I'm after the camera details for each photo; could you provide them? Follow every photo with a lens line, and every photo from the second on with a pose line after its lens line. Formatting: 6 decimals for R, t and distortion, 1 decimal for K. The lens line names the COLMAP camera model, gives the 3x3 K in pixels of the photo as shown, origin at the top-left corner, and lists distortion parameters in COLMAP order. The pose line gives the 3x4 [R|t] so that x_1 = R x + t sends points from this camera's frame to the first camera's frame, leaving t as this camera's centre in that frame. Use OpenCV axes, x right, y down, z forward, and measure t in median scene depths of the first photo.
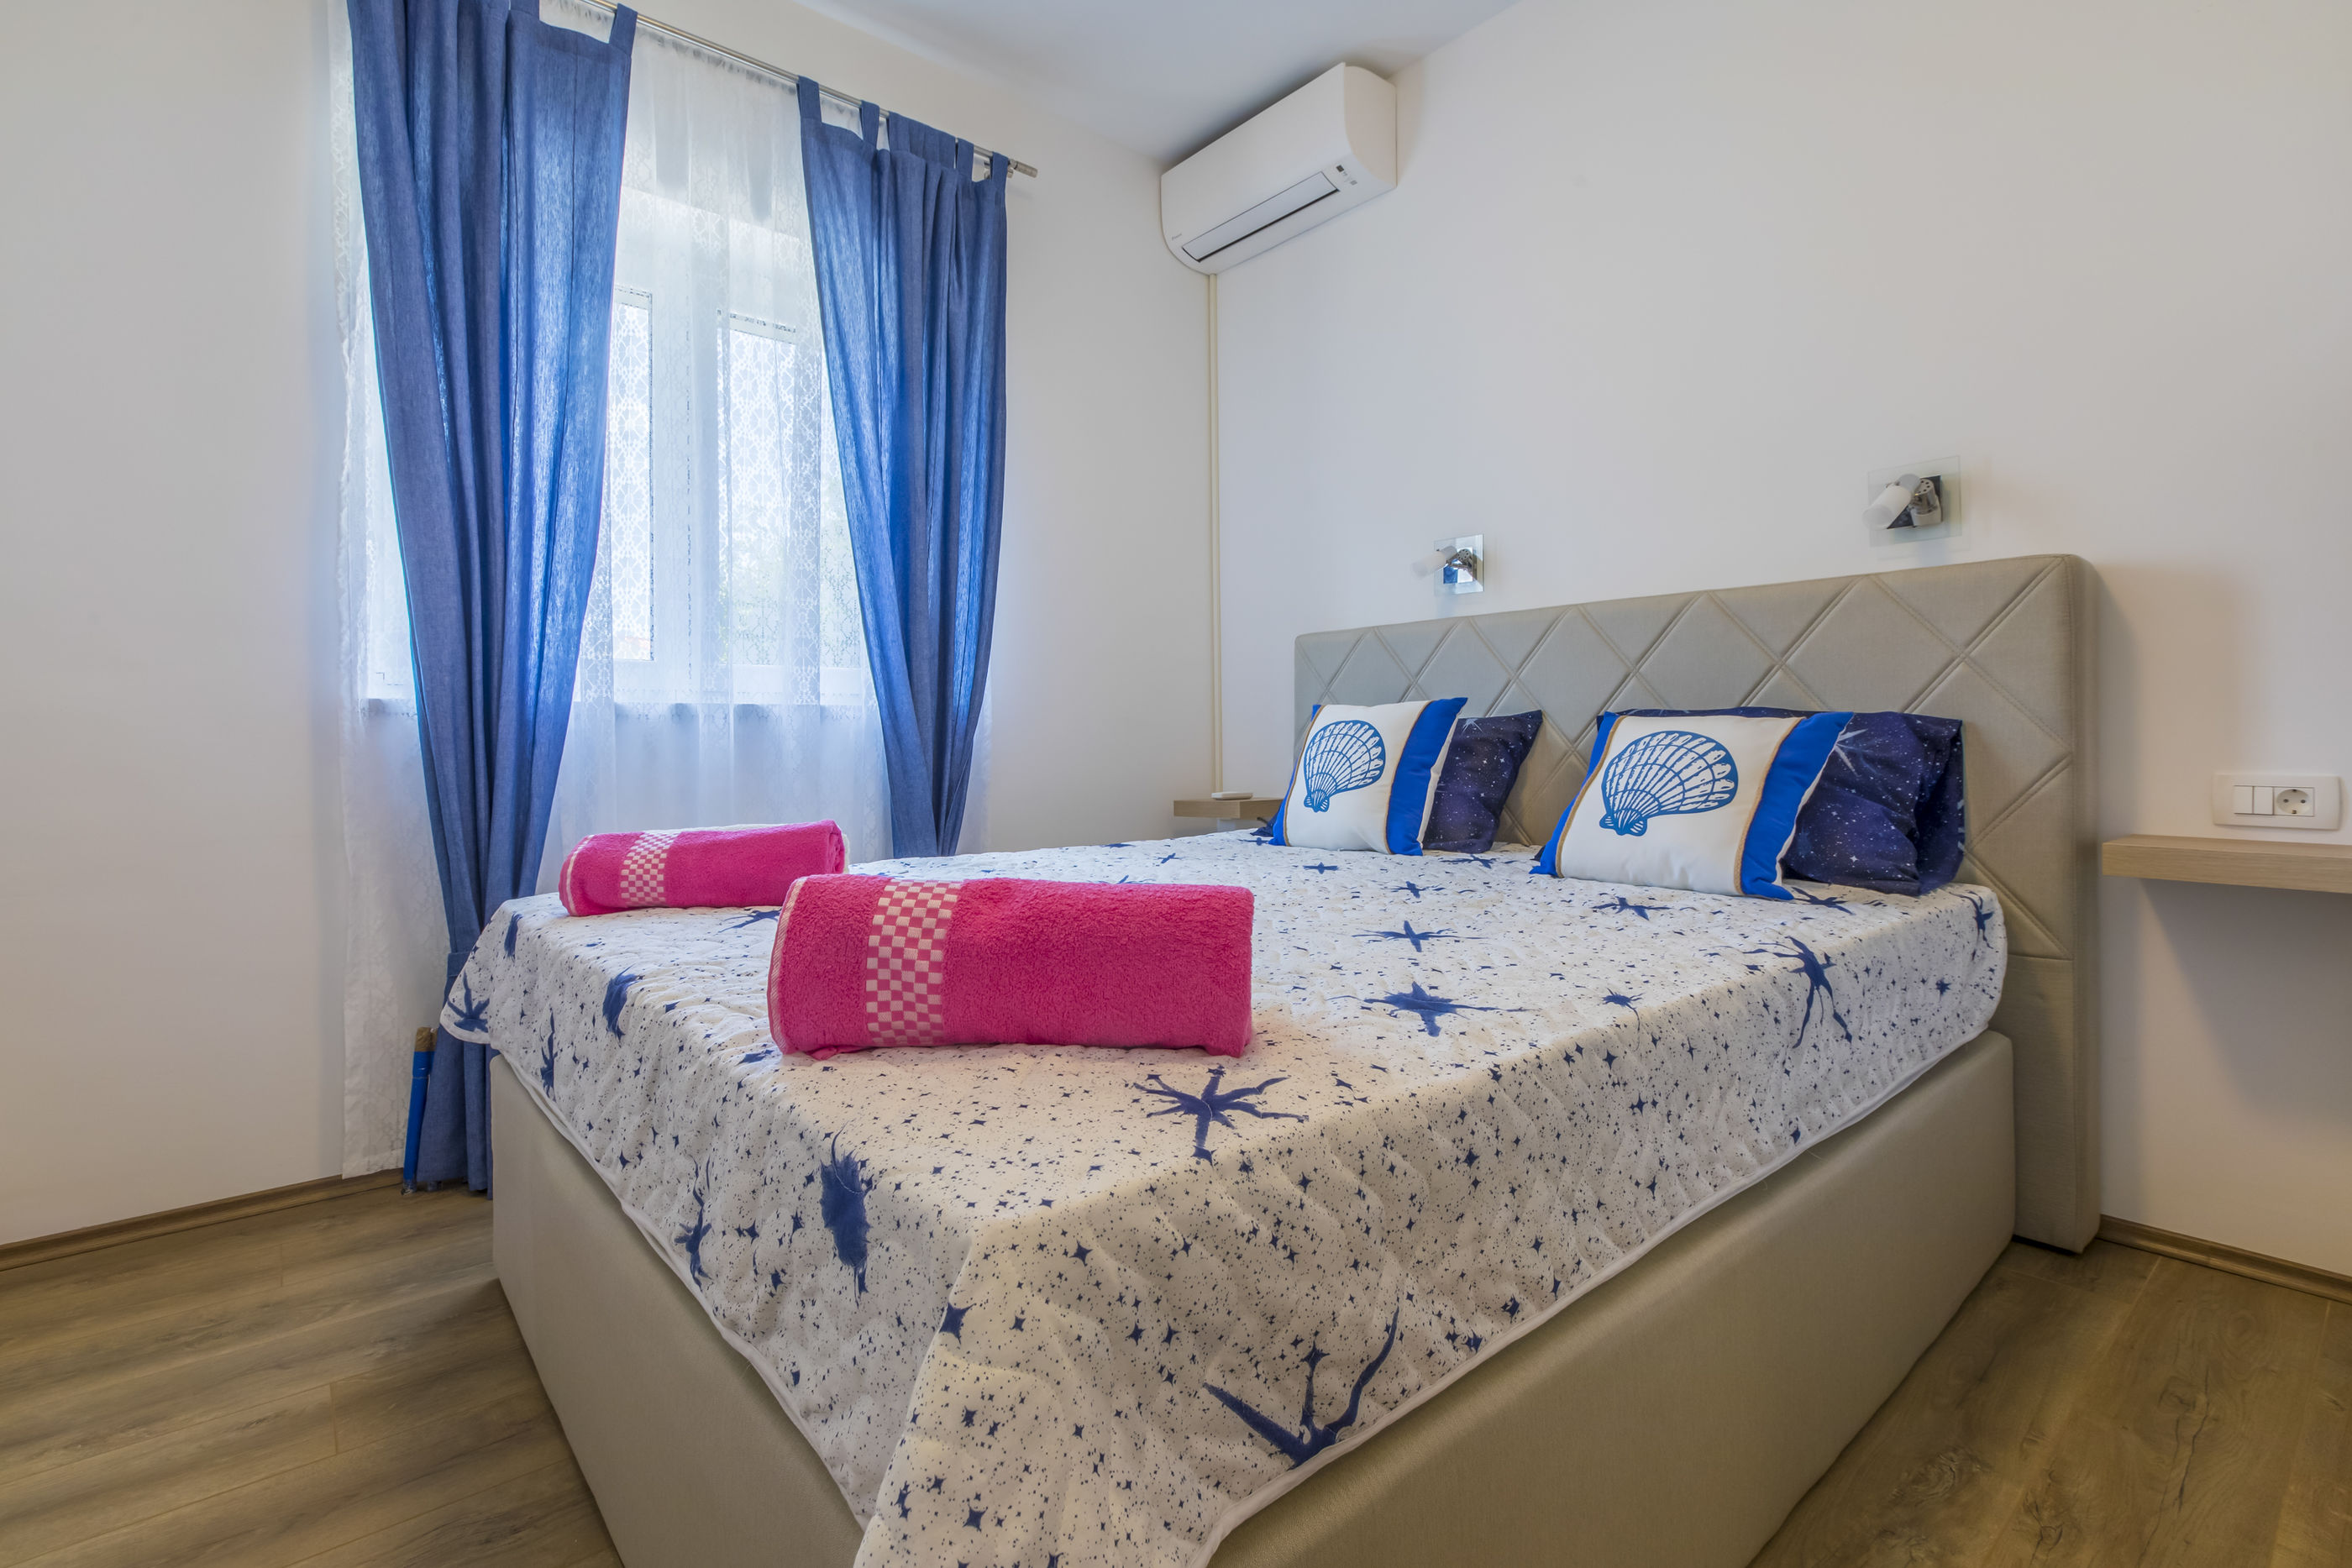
lens RADIAL K [[1054.6, 0, 1166.6], [0, 1054.6, 730.3], [0, 0, 1]] dist [0.001775, -0.000010]
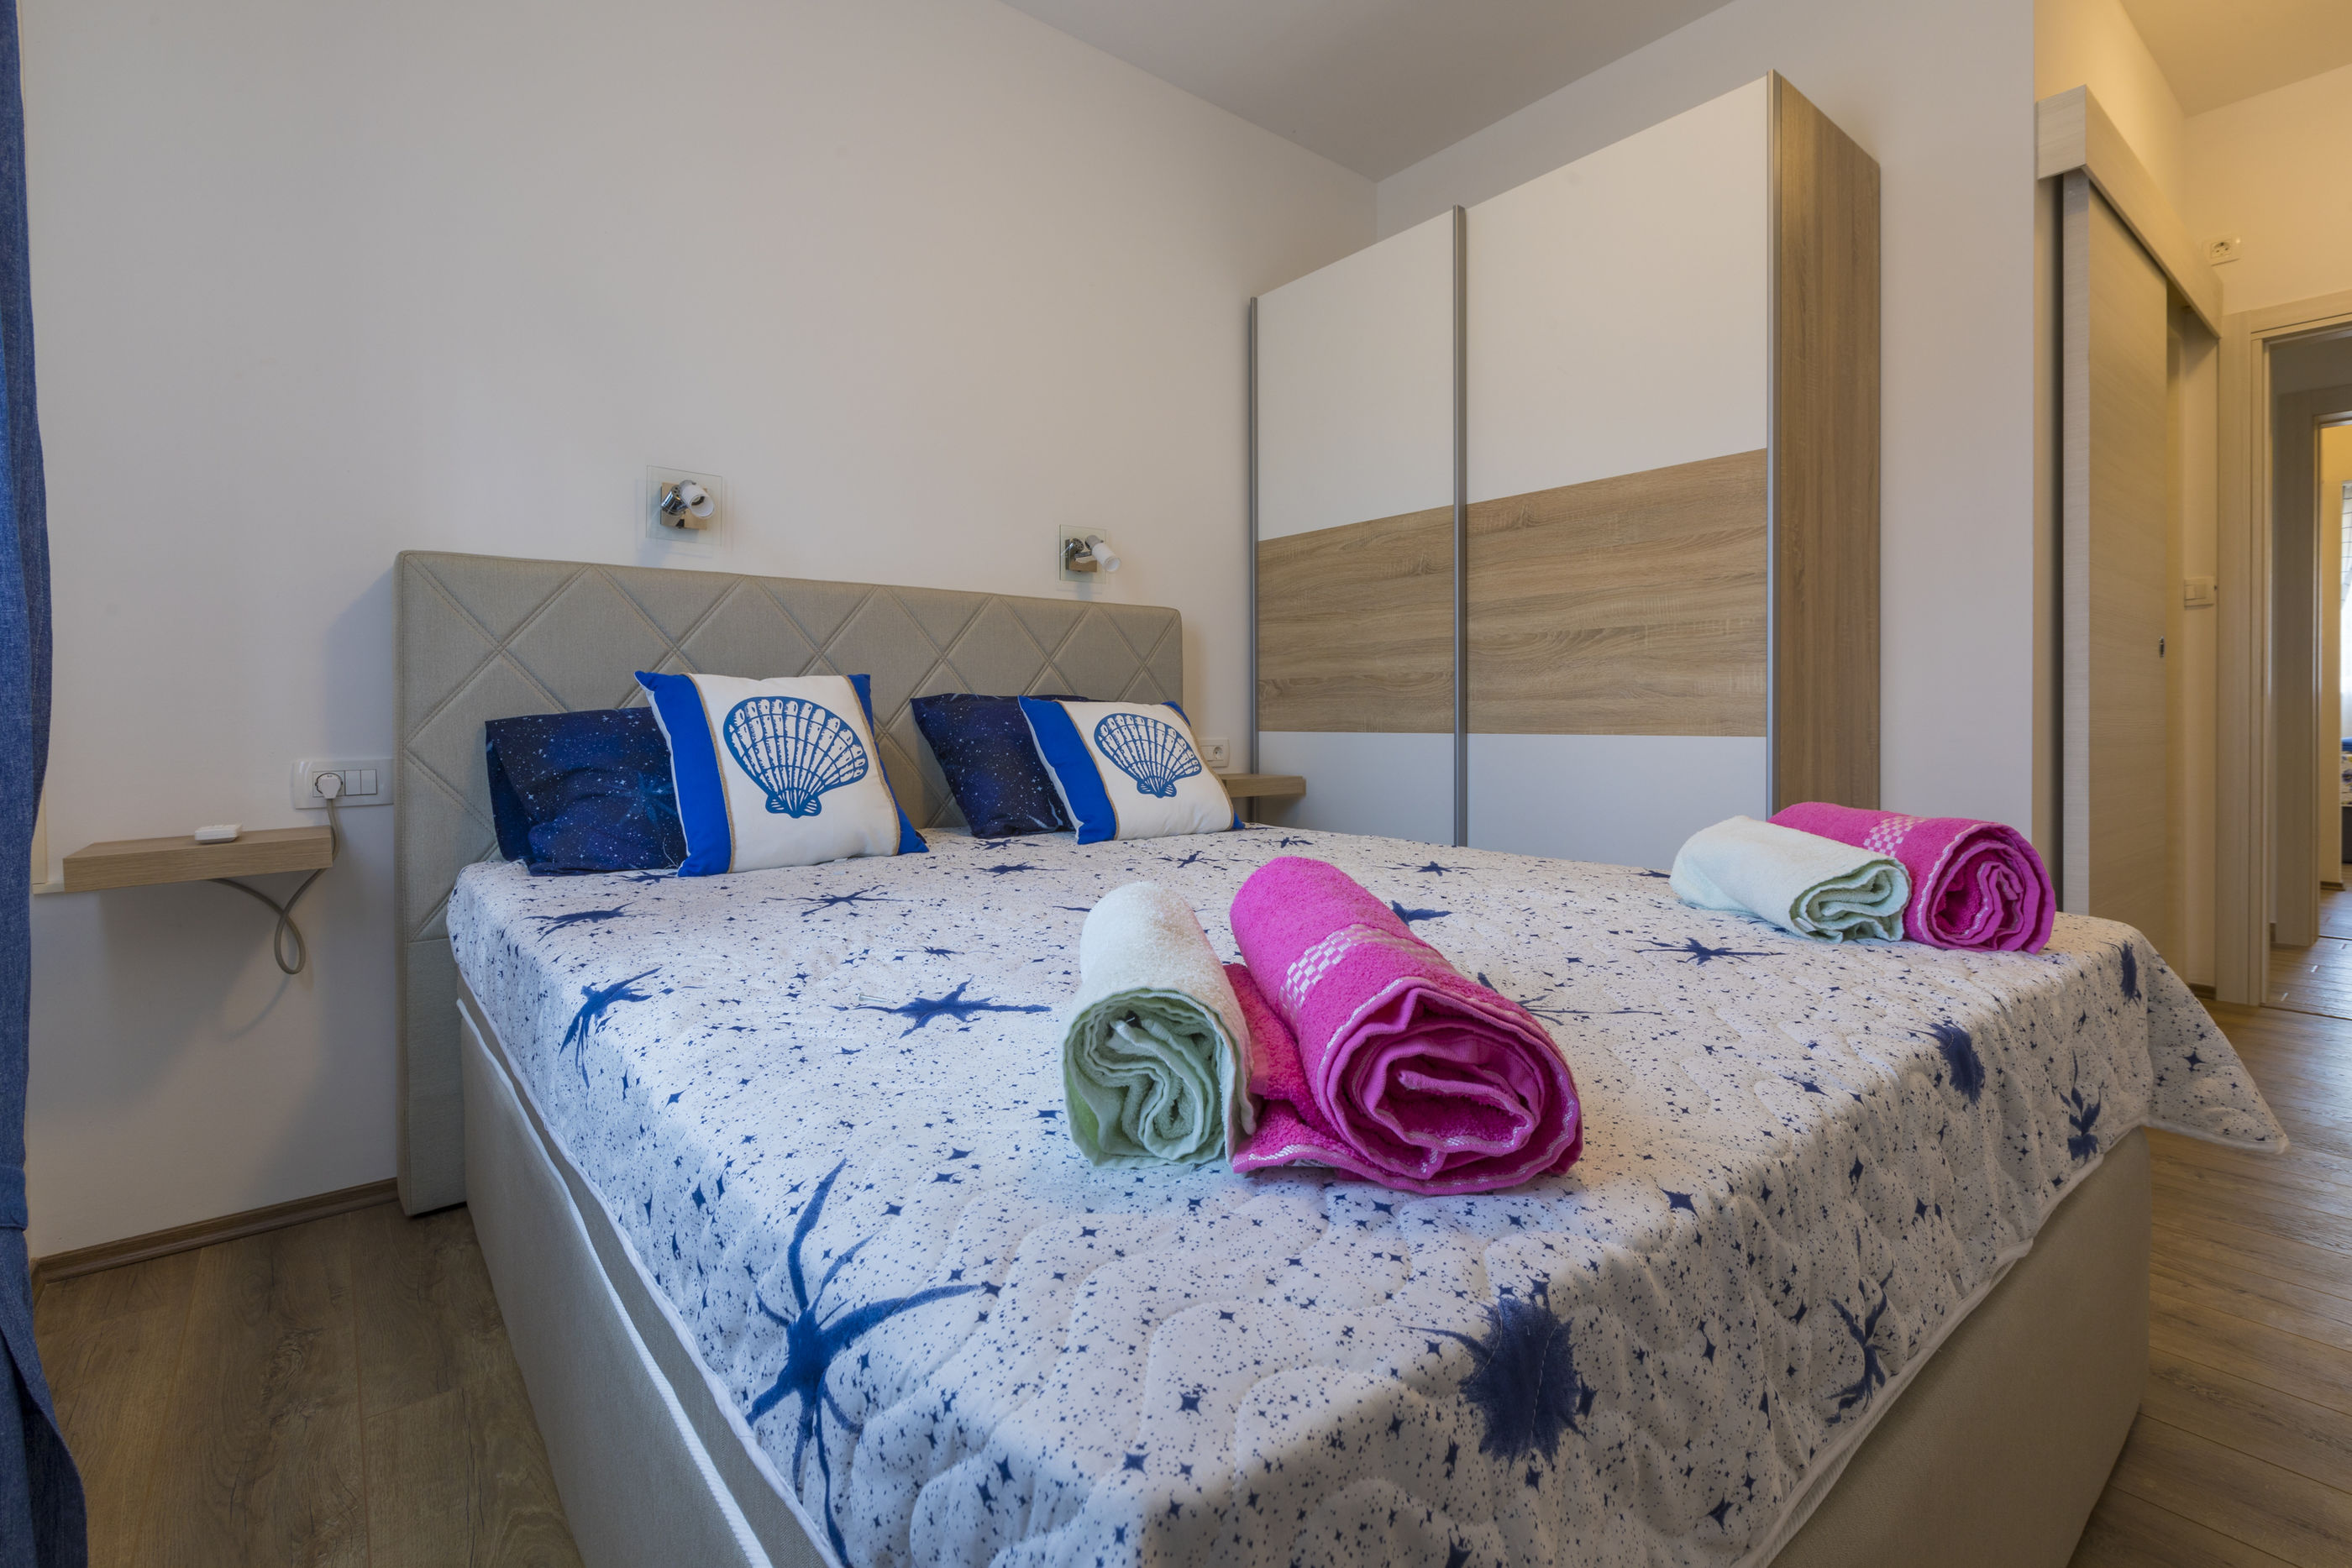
lens RADIAL K [[1054.6, 0, 1166.6], [0, 1054.6, 730.3], [0, 0, 1]] dist [0.001775, -0.000010]
pose [[0.020987, -0.012494, 0.999702, -0.614526], [-0.014265, 0.999816, 0.012795, 0.001766], [-0.999678, -0.014530, 0.020805, 0.728265]]
